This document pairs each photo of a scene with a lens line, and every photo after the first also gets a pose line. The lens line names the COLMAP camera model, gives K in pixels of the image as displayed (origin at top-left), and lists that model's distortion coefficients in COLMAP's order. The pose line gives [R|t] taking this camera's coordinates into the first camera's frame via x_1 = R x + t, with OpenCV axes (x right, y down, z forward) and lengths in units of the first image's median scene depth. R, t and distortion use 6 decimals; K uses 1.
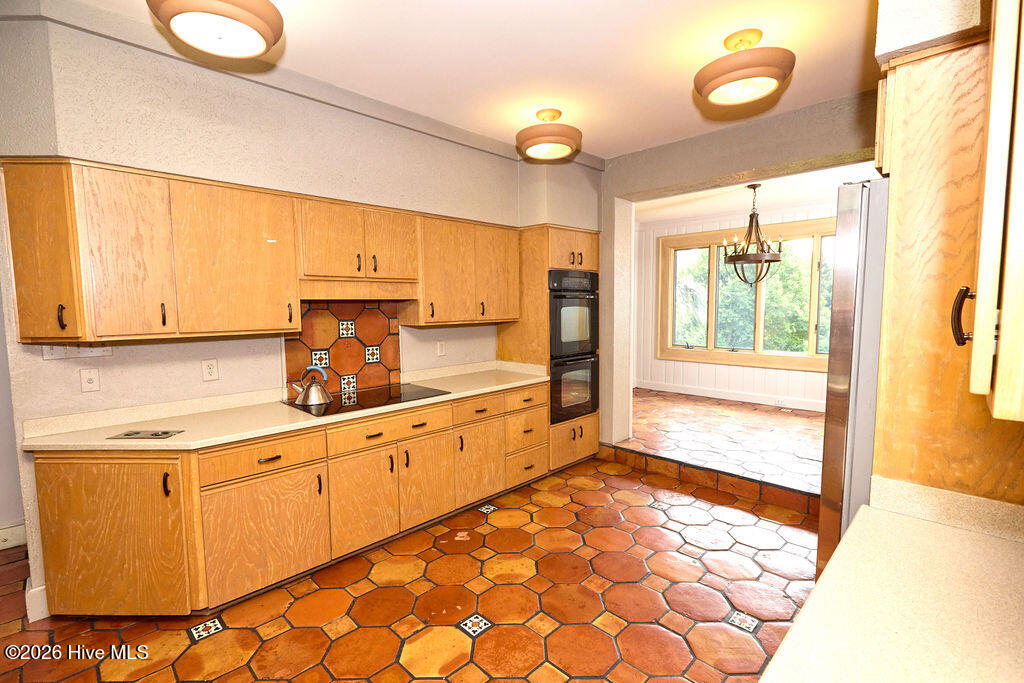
lens RADIAL K [[467.0, 0, 514.6], [0, 467.0, 344.7], [0, 0, 1]] dist [-0.003508, 0.001059]
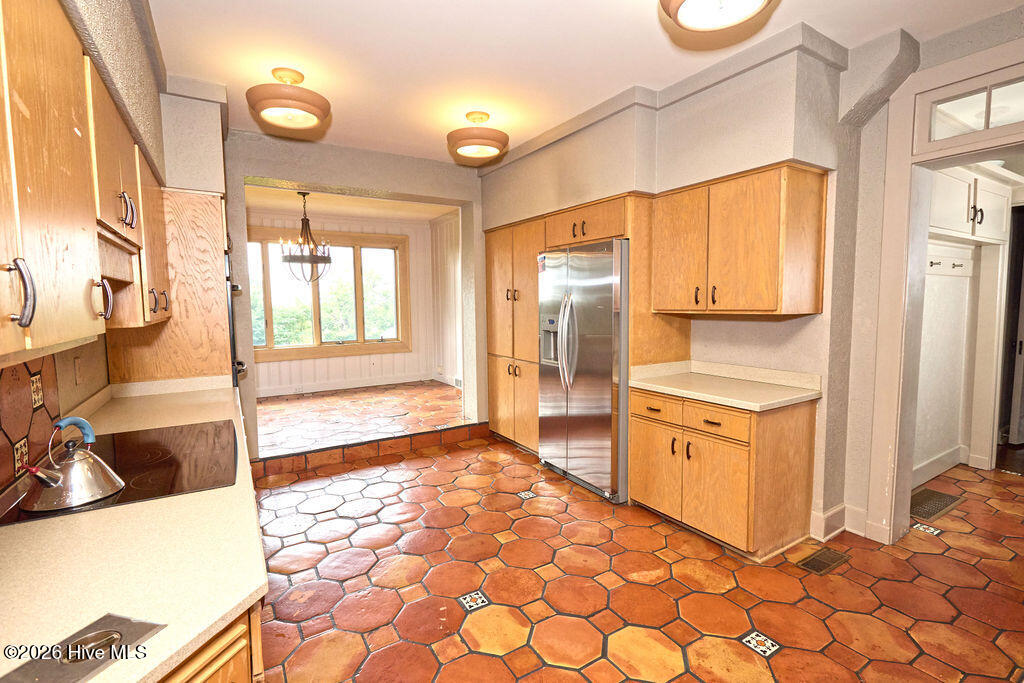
lens RADIAL K [[467.0, 0, 512.7], [0, 467.0, 336.2], [0, 0, 1]] dist [-0.003508, 0.001059]
pose [[0.240748, -0.068082, 0.968197, -0.623719], [0.092025, 0.994644, 0.047060, -0.013644], [-0.966215, 0.077768, 0.245723, 0.376312]]
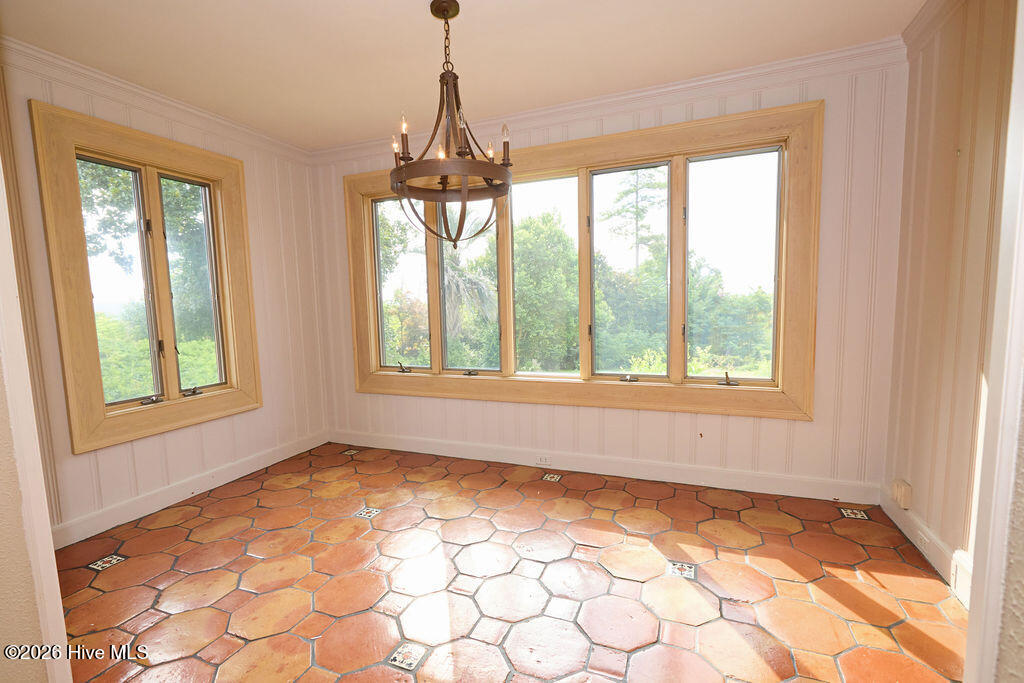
lens RADIAL K [[467.0, 0, 508.3], [0, 467.0, 348.3], [0, 0, 1]] dist [-0.003508, 0.001059]
pose [[0.926710, -0.054287, 0.371836, 0.534297], [0.049934, 0.998525, 0.021333, -0.052716], [-0.372446, -0.001202, 0.928053, 0.800040]]
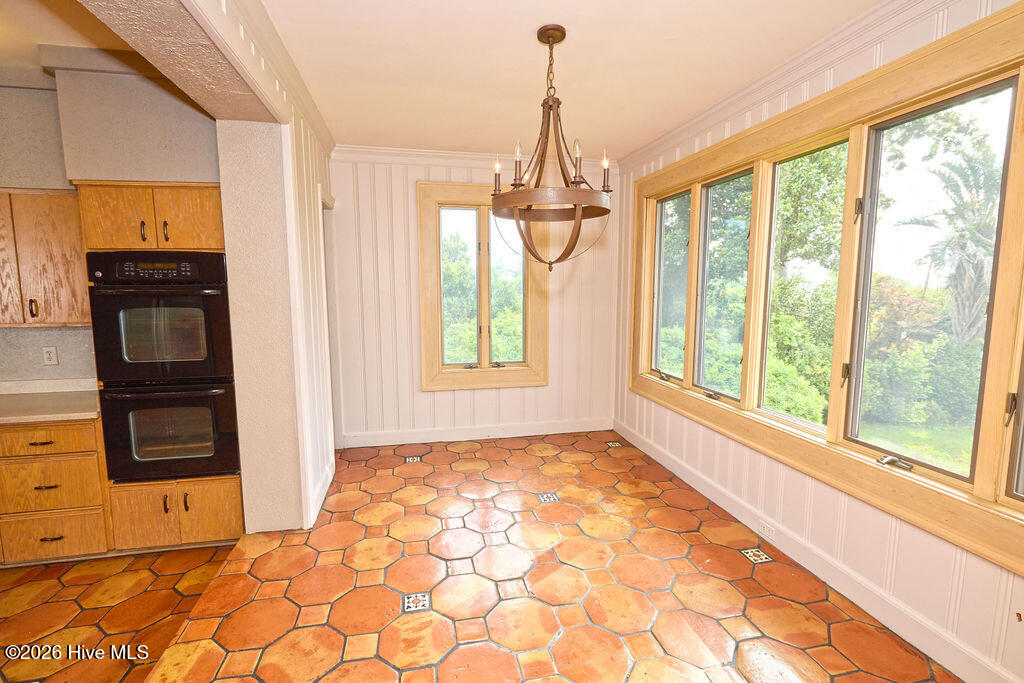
lens RADIAL K [[467.0, 0, 507.7], [0, 467.0, 339.6], [0, 0, 1]] dist [-0.003508, 0.001059]
pose [[0.828099, 0.071551, -0.555996, 1.000597], [-0.052668, 0.997364, 0.049907, -0.109057], [0.558102, -0.012045, 0.829685, 0.845330]]
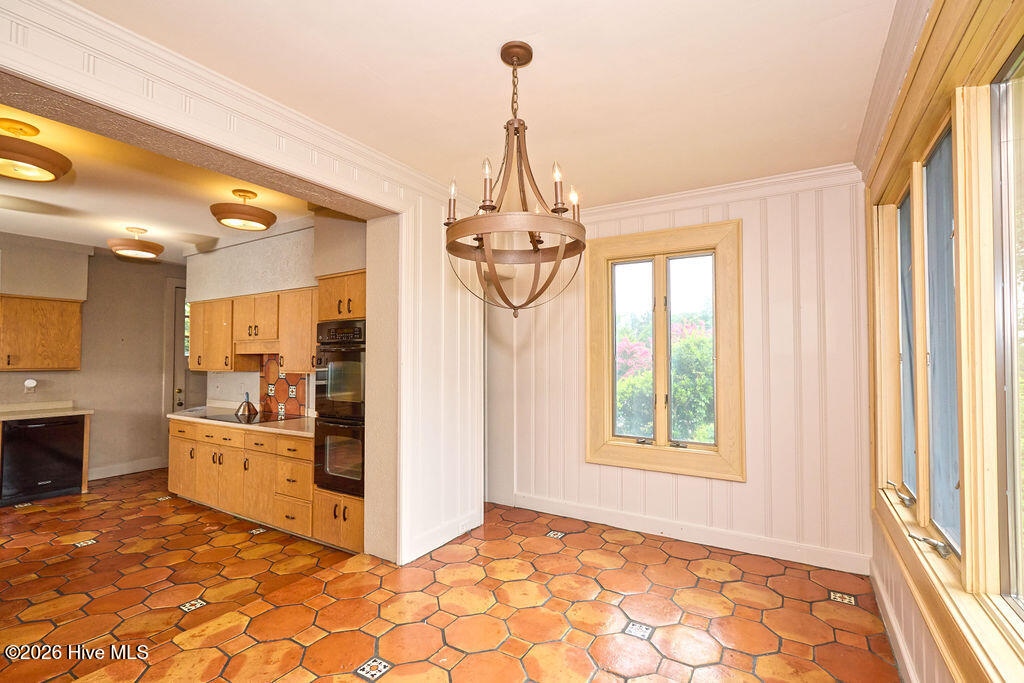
lens RADIAL K [[467.0, 0, 512.1], [0, 467.0, 340.9], [0, 0, 1]] dist [-0.003508, 0.001059]
pose [[0.217326, -0.025796, -0.975758, 1.193399], [-0.086507, 0.995208, -0.045578, -0.122257], [0.972258, 0.094315, 0.214053, 1.274860]]
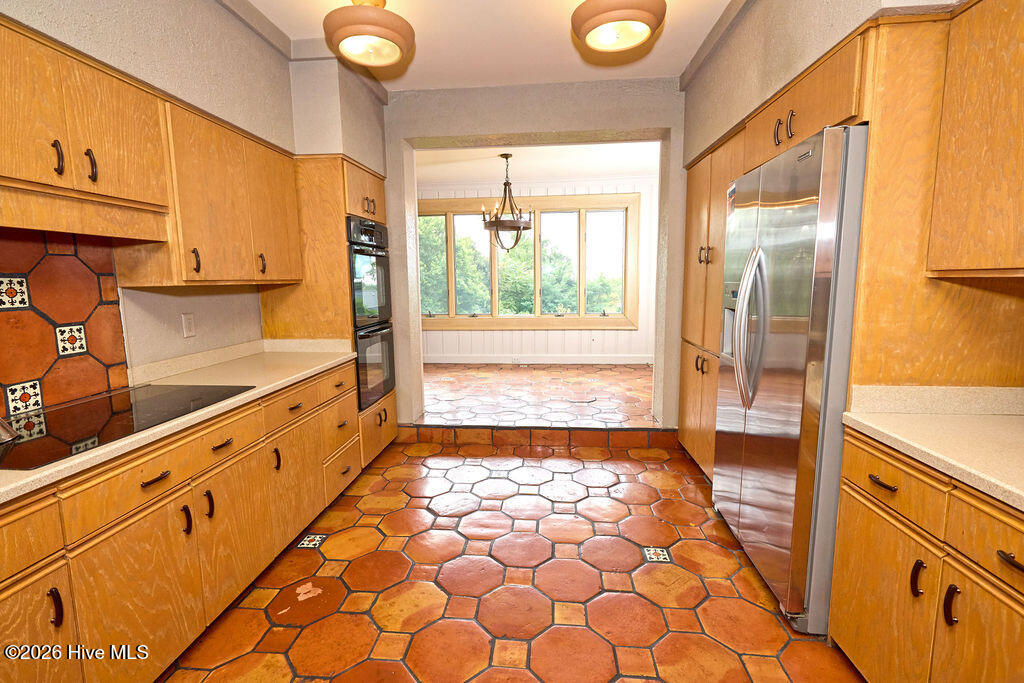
lens RADIAL K [[467.0, 0, 508.1], [0, 467.0, 339.5], [0, 0, 1]] dist [-0.003508, 0.001059]
pose [[0.774783, -0.080619, 0.627066, -0.238490], [0.058602, 0.996724, 0.055737, 0.018993], [-0.629506, -0.006437, 0.776969, 0.243029]]
